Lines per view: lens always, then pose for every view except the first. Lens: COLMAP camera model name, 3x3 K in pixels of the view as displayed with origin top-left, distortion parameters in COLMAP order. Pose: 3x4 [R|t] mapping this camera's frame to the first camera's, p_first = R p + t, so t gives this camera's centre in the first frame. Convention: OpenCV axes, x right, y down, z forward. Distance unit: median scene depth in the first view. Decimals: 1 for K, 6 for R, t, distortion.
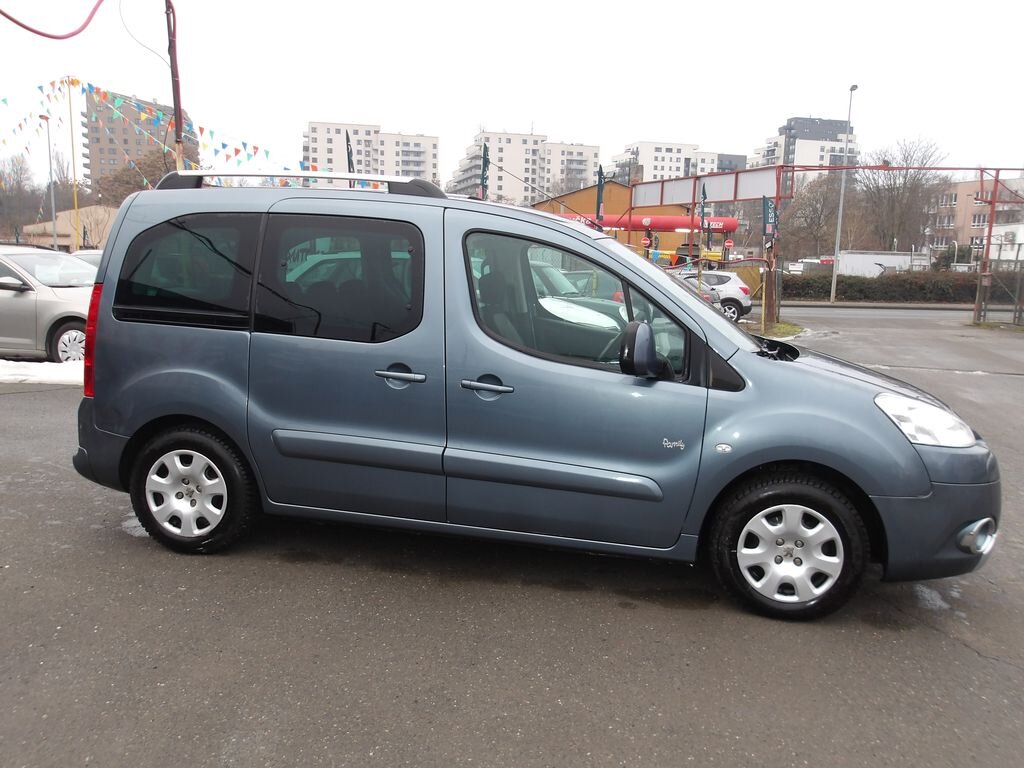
lens RADIAL K [[850.6, 0, 512.0], [0, 850.6, 384.0], [0, 0, 1]] dist [-0.014568, 0.000579]
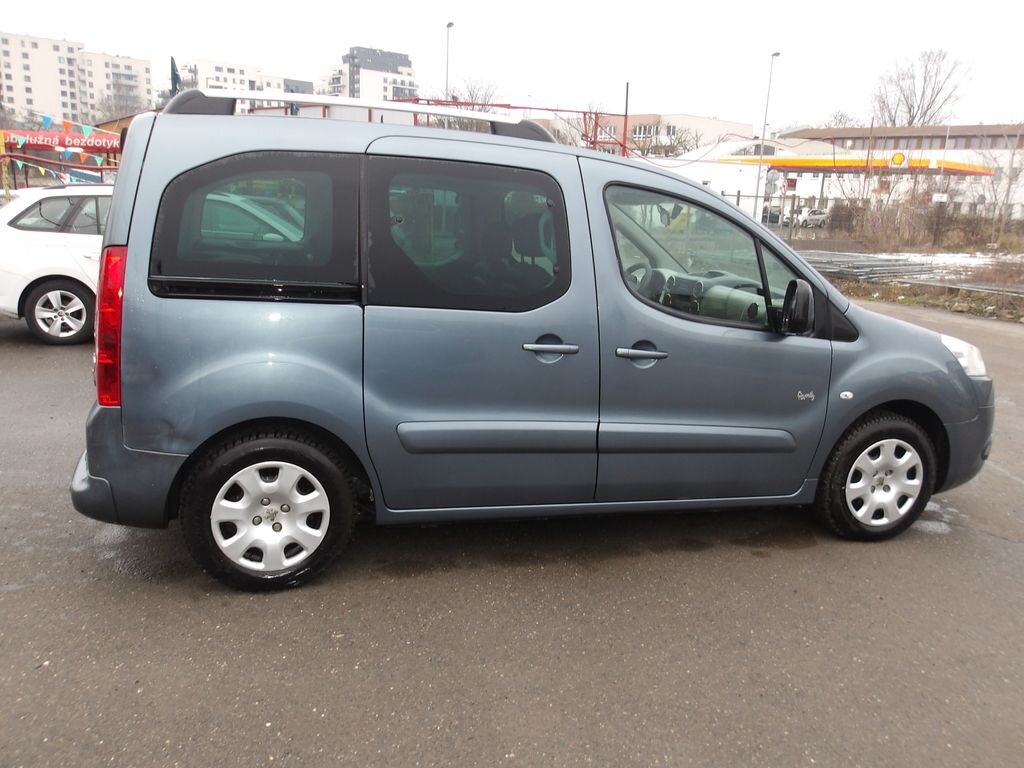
lens RADIAL K [[850.6, 0, 512.0], [0, 850.6, 384.0], [0, 0, 1]] dist [-0.014568, 0.000579]
pose [[0.884304, -0.090527, 0.458052, -0.573920], [0.053325, 0.994187, 0.093538, -0.057088], [-0.463857, -0.058290, 0.883990, 0.232580]]
